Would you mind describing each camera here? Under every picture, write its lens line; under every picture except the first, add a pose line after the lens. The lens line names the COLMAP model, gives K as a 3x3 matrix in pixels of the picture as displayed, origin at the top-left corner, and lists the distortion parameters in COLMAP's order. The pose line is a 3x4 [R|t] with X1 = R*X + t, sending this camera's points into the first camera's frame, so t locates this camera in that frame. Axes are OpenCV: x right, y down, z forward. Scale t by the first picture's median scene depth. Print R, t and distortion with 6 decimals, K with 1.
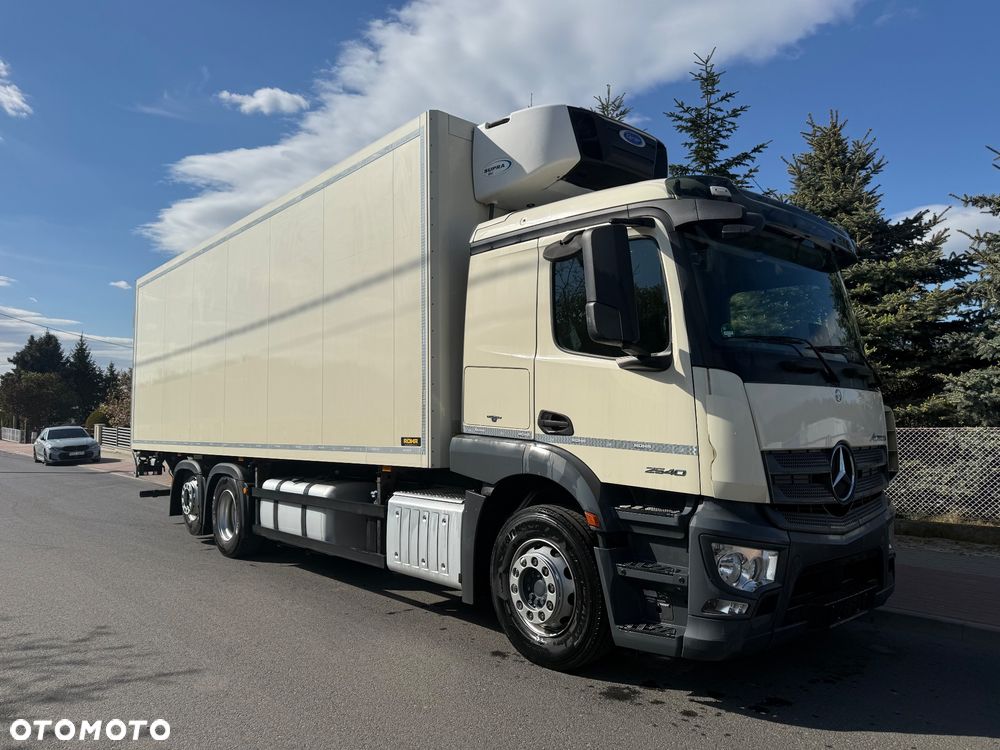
lens RADIAL K [[700.8, 0, 490.3], [0, 700.8, 373.8], [0, 0, 1]] dist [0.041484, -0.044279]
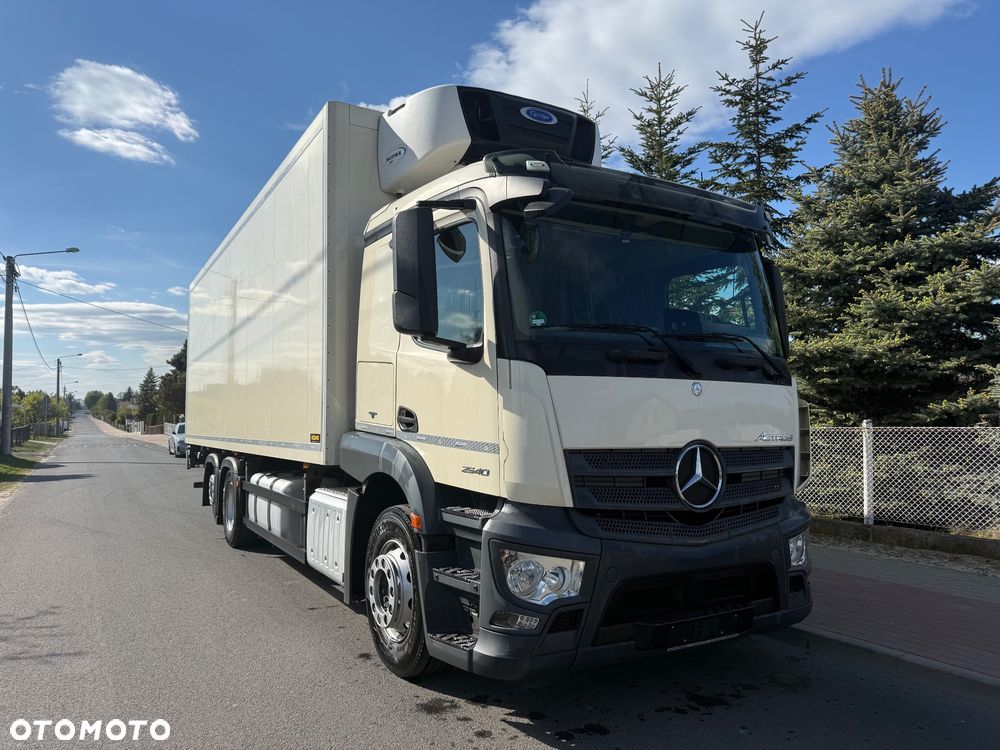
lens RADIAL K [[700.8, 0, 500.6], [0, 700.8, 377.6], [0, 0, 1]] dist [0.041484, -0.044279]
pose [[0.983107, -0.007195, -0.182891, 0.317682], [0.008848, 0.999927, 0.008224, 0.005104], [0.182818, -0.009703, 0.983099, 0.068416]]
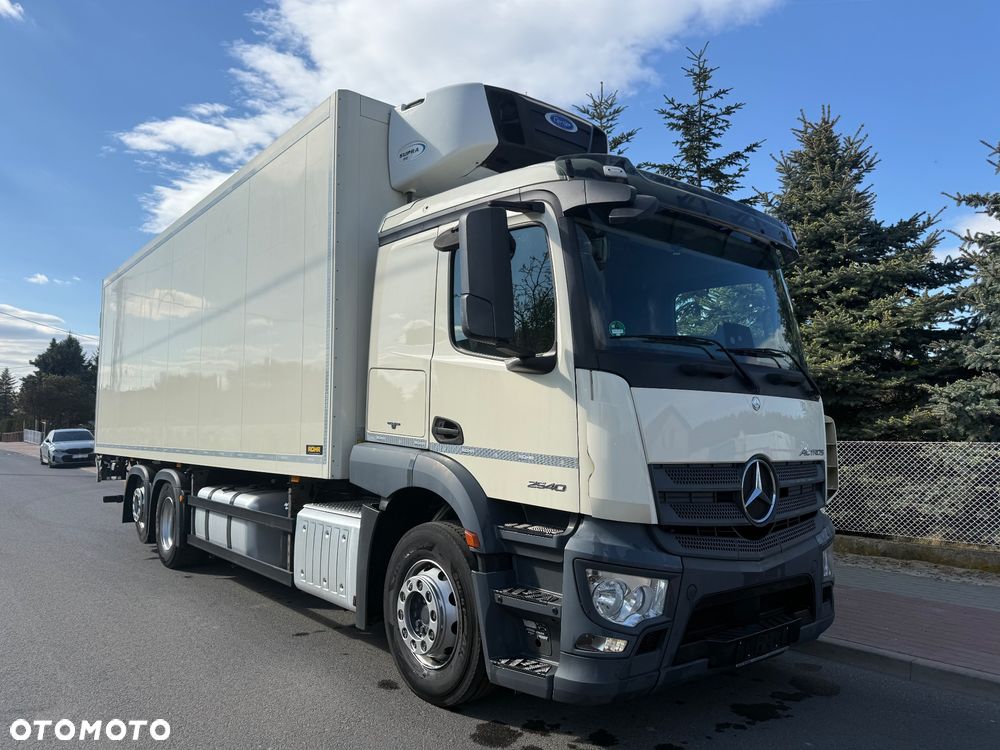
lens RADIAL K [[700.8, 0, 505.3], [0, 700.8, 380.5], [0, 0, 1]] dist [0.041484, -0.044279]
pose [[0.999698, 0.011340, -0.021800, 0.151071], [-0.011389, 0.999933, -0.002133, 0.005094], [0.021775, 0.002381, 0.999760, 0.081415]]
